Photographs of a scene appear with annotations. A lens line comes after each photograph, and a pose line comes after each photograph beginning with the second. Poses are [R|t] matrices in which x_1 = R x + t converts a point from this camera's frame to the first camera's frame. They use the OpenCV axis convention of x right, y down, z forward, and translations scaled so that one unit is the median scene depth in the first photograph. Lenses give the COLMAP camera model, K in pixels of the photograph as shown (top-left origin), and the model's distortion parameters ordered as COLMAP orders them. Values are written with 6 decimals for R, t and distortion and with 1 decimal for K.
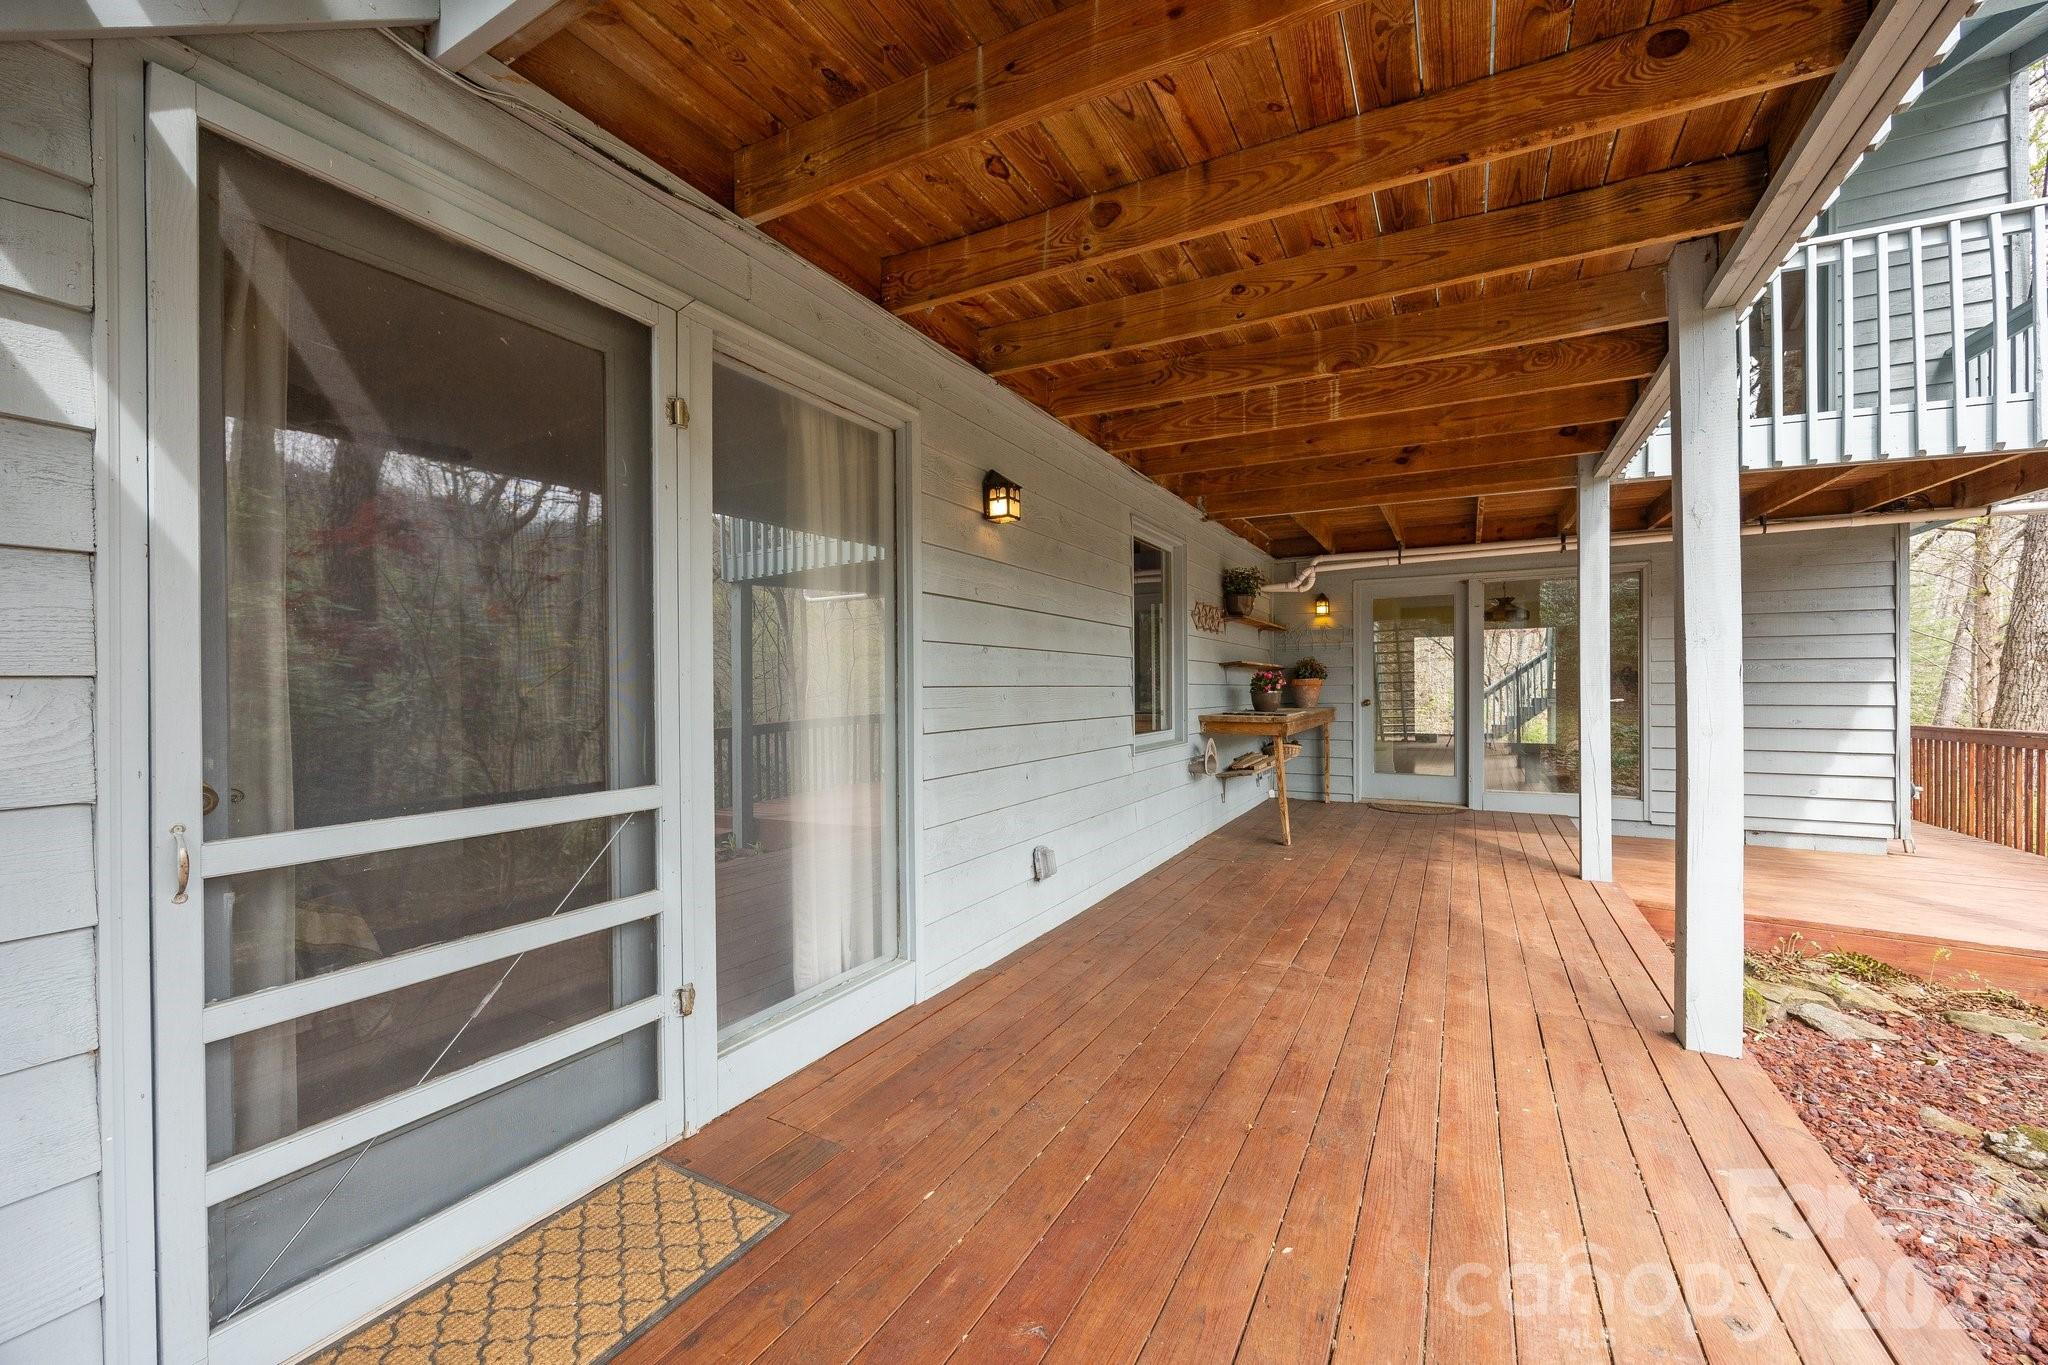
lens RADIAL K [[791.0, 0, 1028.4], [0, 791.0, 683.5], [0, 0, 1]] dist [0.001134, 0.000223]
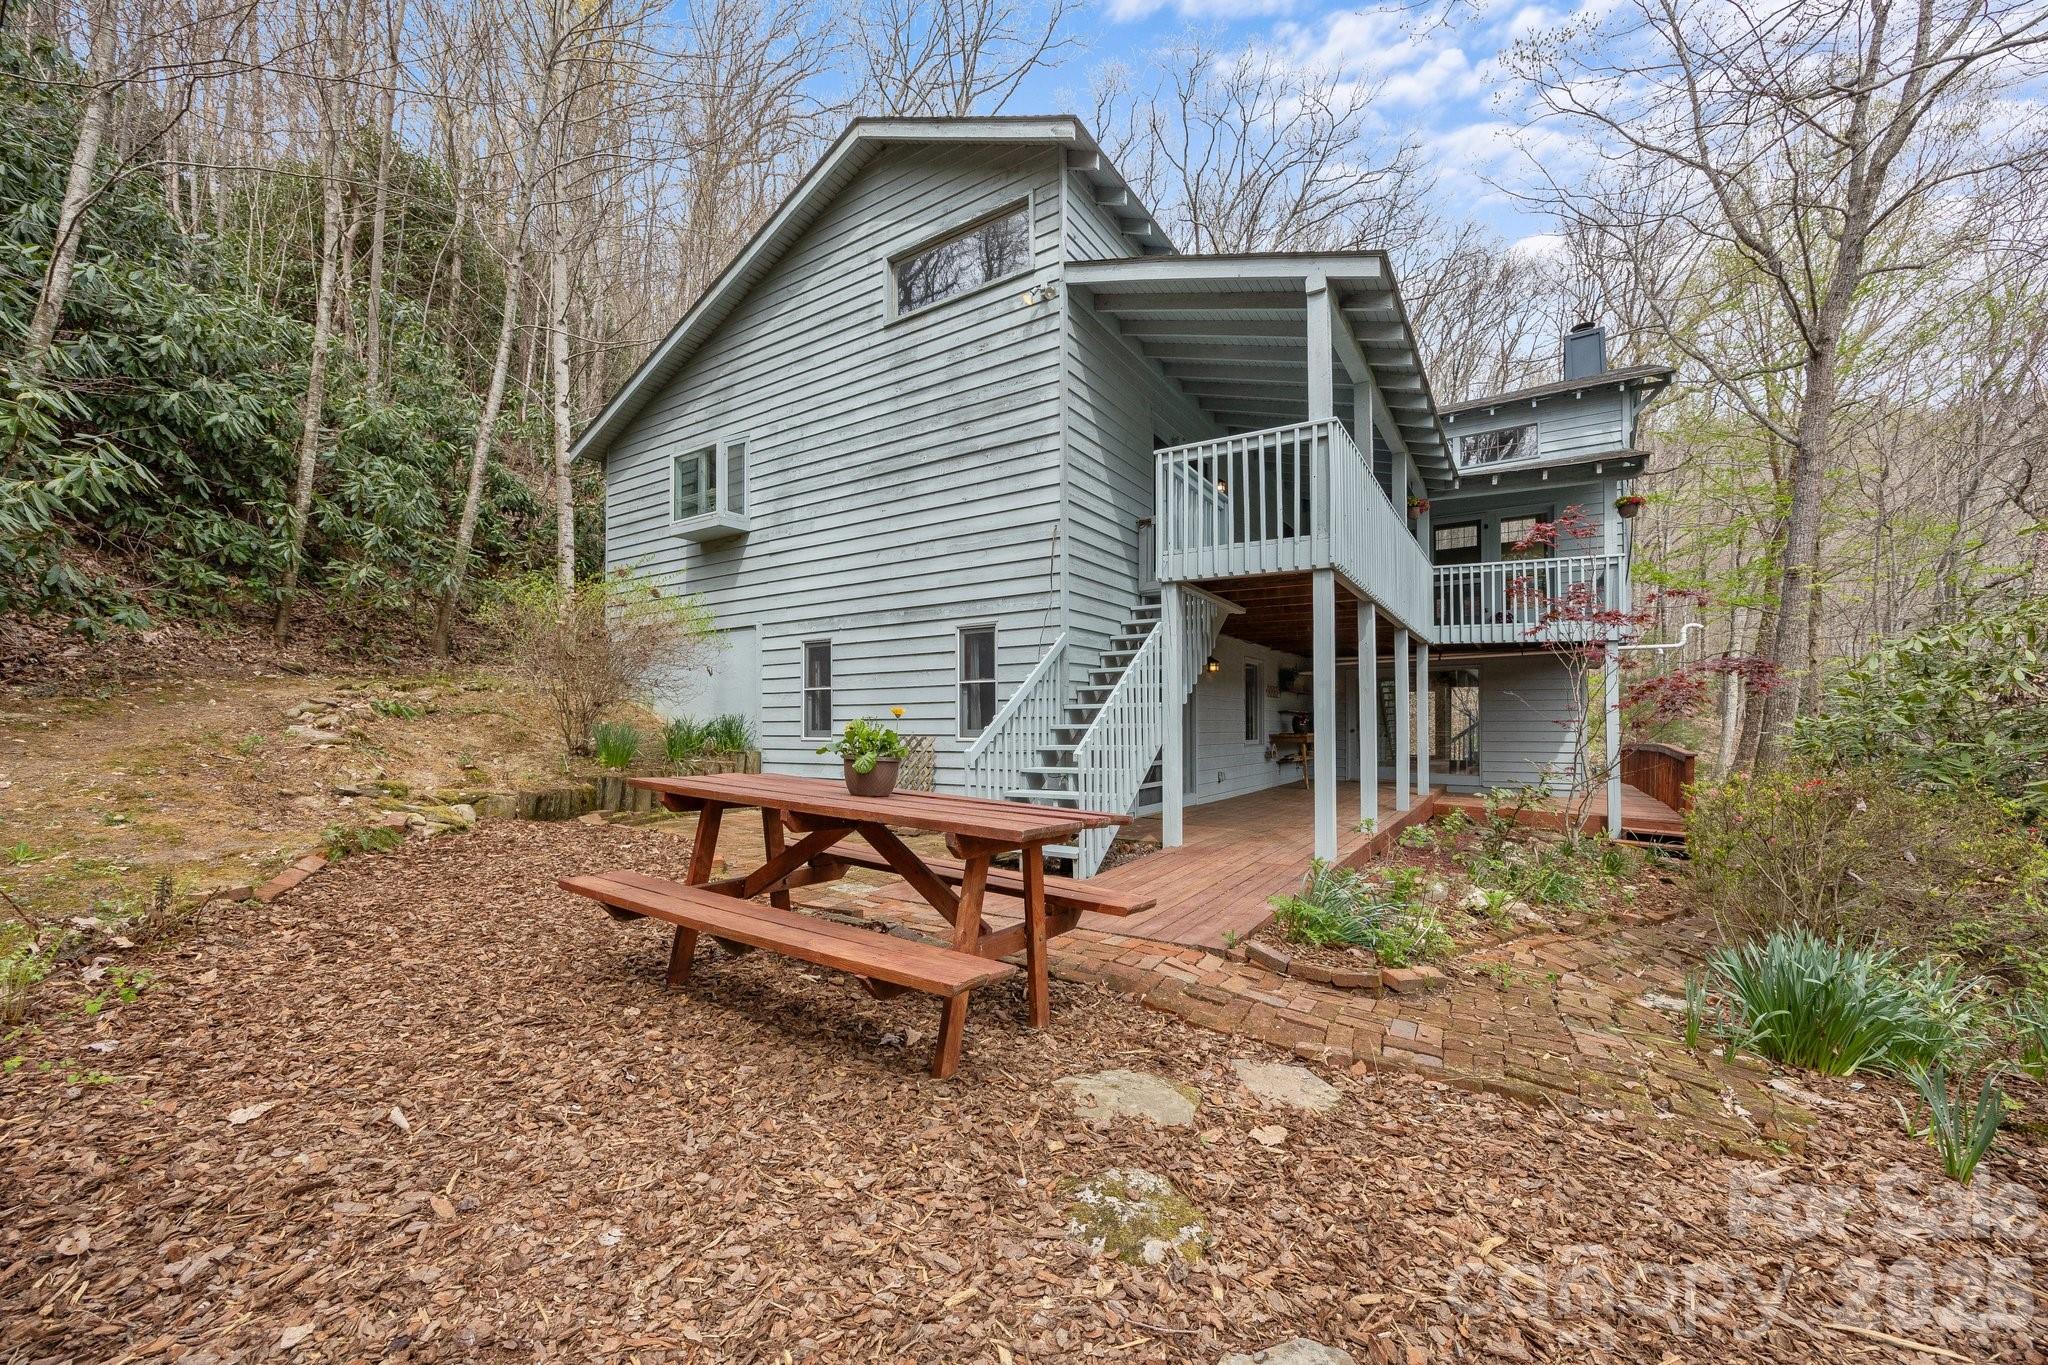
lens RADIAL K [[791.0, 0, 1036.8], [0, 791.0, 713.5], [0, 0, 1]] dist [0.001134, 0.000223]
pose [[0.998468, 0.004018, -0.055182, -0.443360], [-0.004523, 0.999949, -0.009040, 0.005725], [0.055143, 0.009275, 0.998435, -1.780862]]
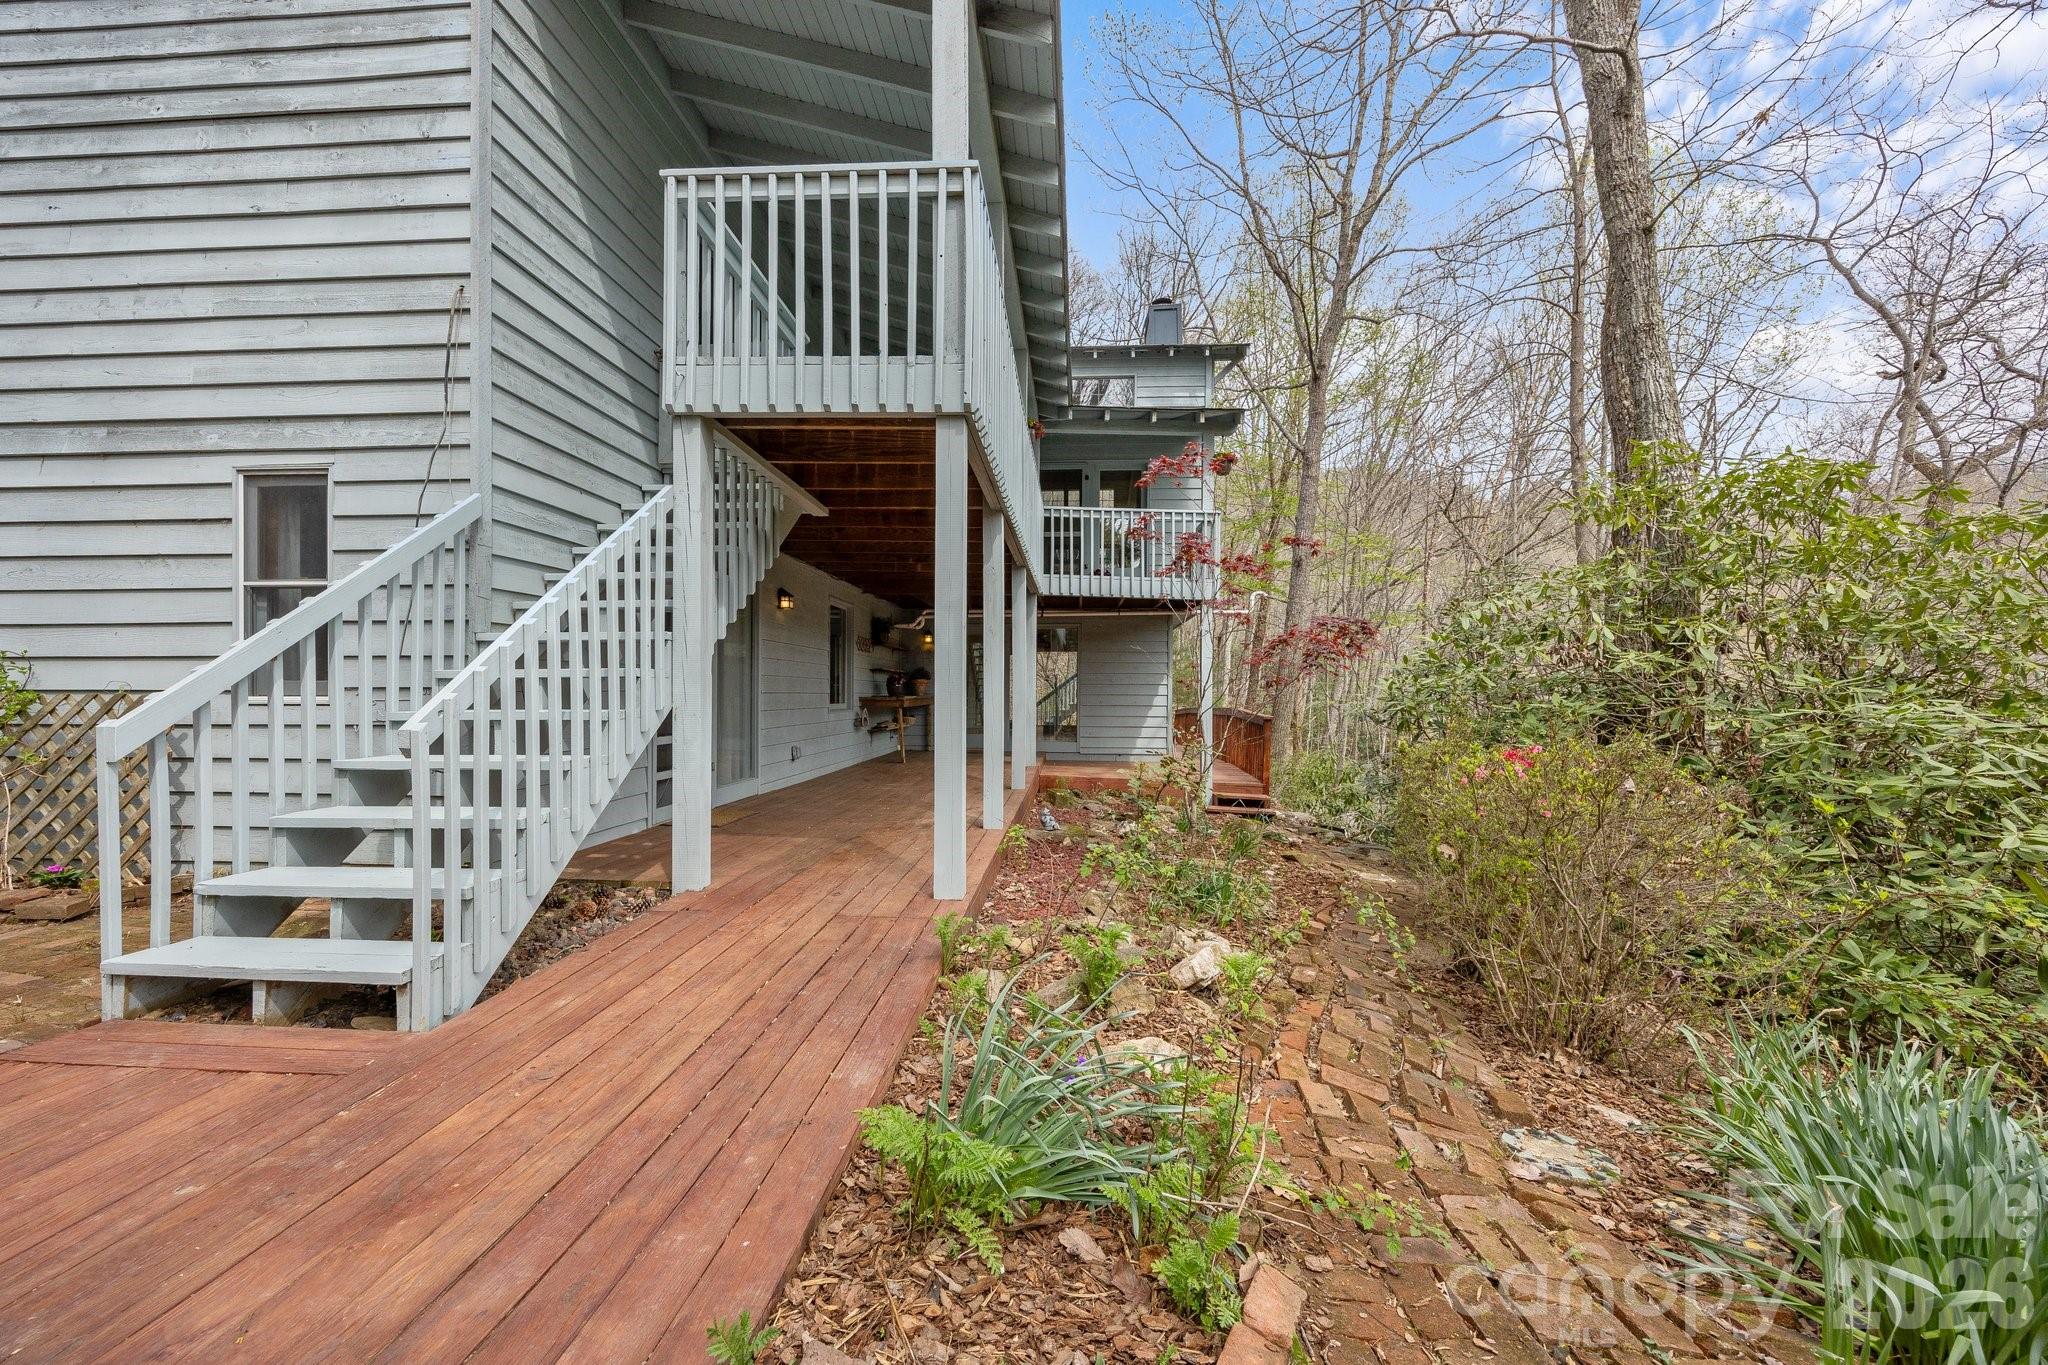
lens RADIAL K [[791.0, 0, 1021.7], [0, 791.0, 688.1], [0, 0, 1]] dist [0.001134, 0.000223]
pose [[0.907146, 0.013616, 0.420596, -0.295353], [-0.013523, 0.999903, -0.003203, 0.028101], [-0.420599, -0.002782, 0.907242, -1.137818]]
